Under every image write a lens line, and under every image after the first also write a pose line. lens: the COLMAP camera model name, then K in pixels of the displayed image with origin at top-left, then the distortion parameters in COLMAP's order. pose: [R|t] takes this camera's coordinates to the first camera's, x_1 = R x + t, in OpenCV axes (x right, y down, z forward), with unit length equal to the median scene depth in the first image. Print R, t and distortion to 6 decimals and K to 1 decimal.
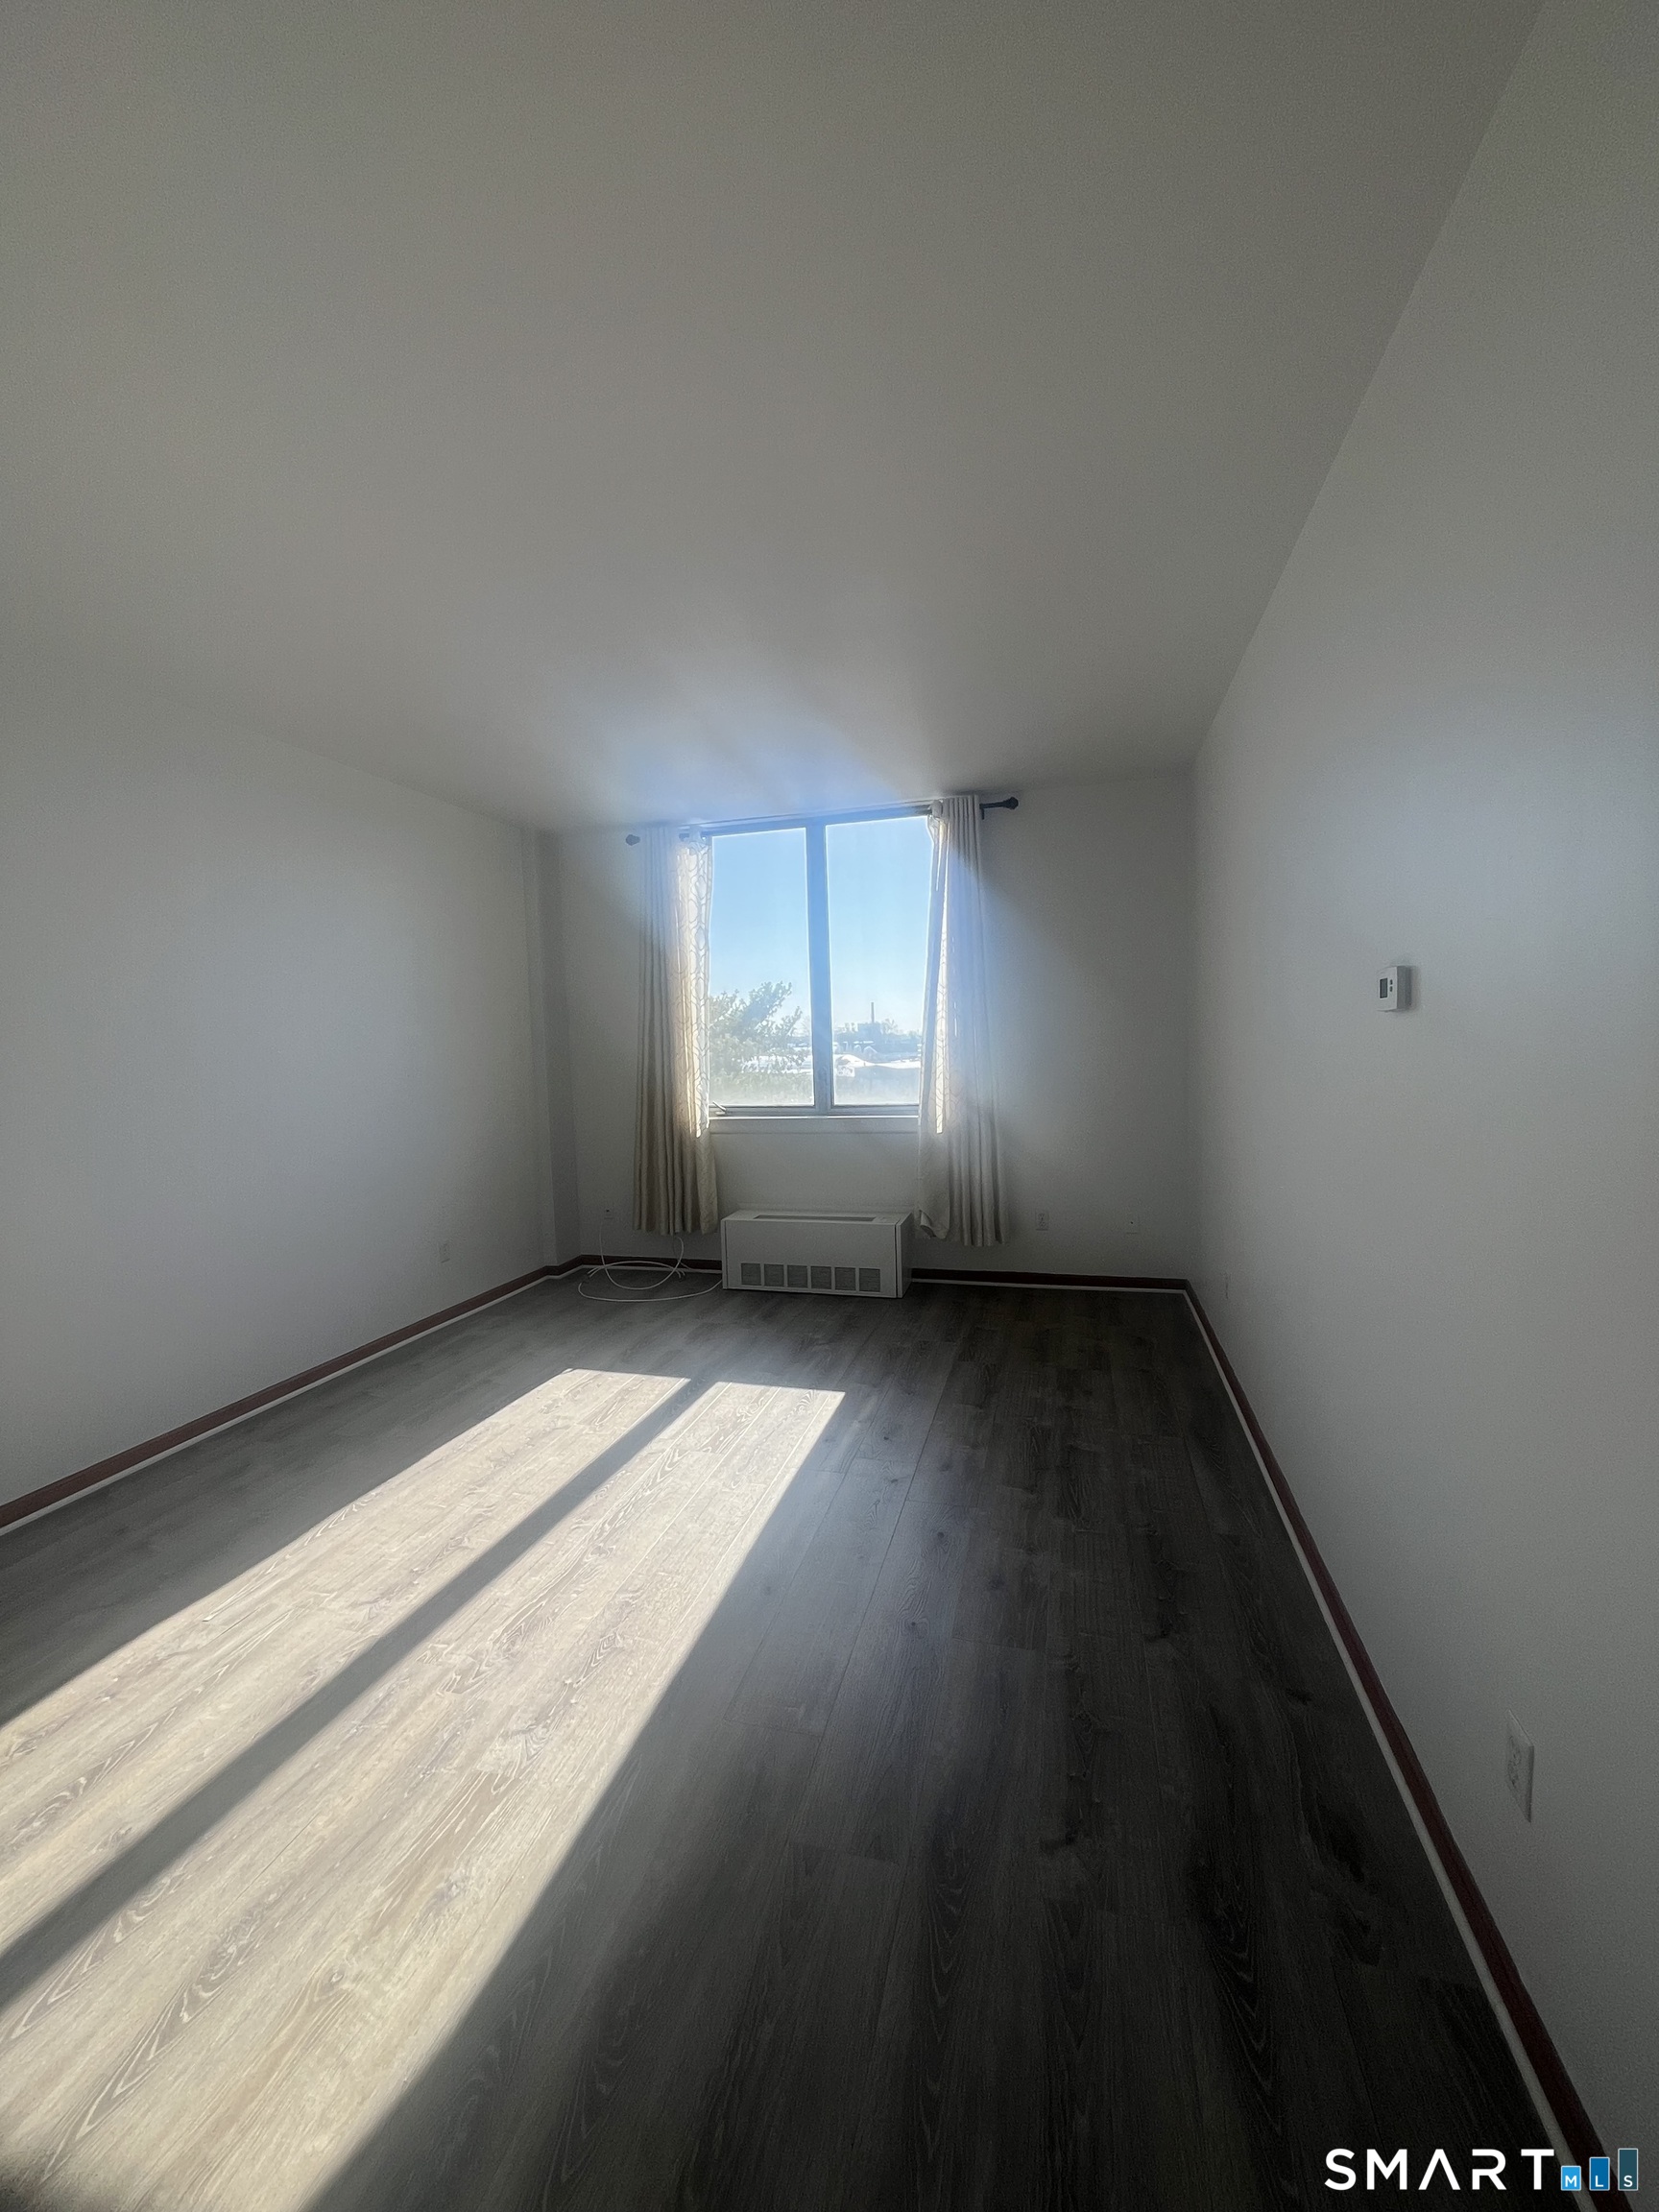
lens RADIAL K [[892.6, 0, 845.8], [0, 892.6, 1087.7], [0, 0, 1]] dist [-0.001811, -0.000651]
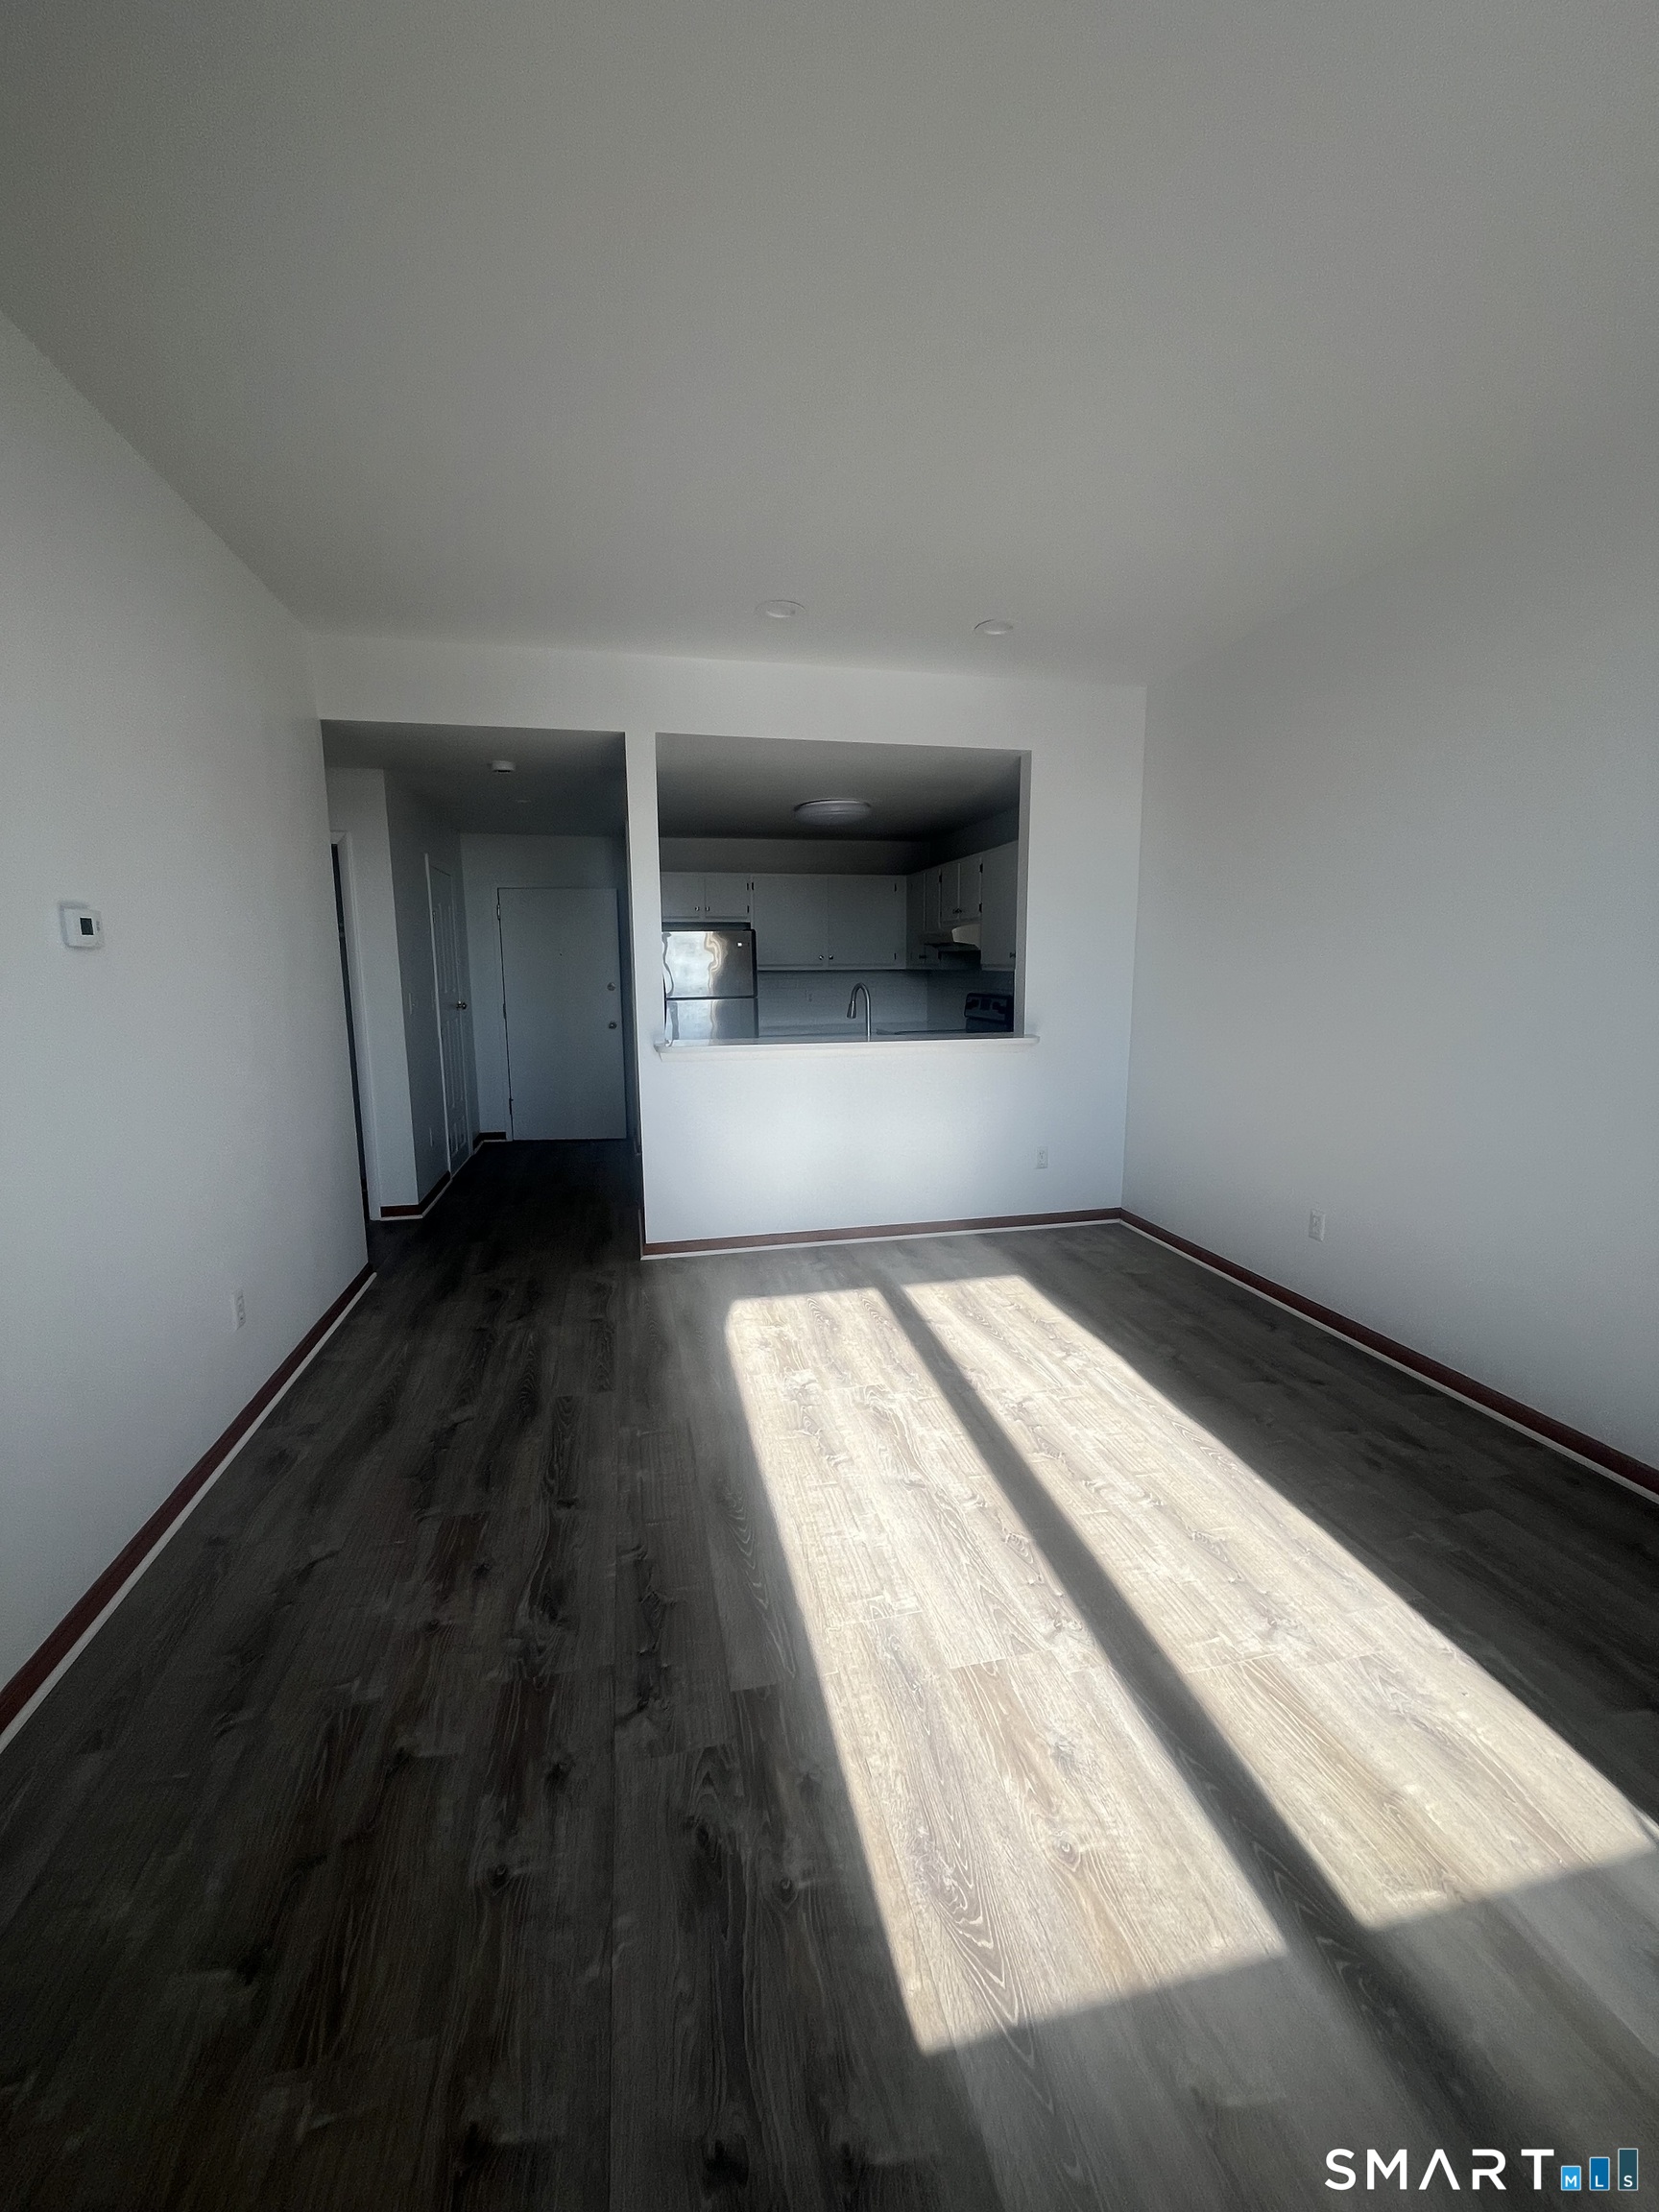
lens RADIAL K [[892.6, 0, 827.5], [0, 892.6, 1102.9], [0, 0, 1]] dist [-0.001811, -0.000651]
pose [[-0.892630, 0.105270, -0.438327, 0.201003], [0.008621, 0.976160, 0.216882, -0.097703], [0.450708, 0.189816, -0.872257, 1.832543]]
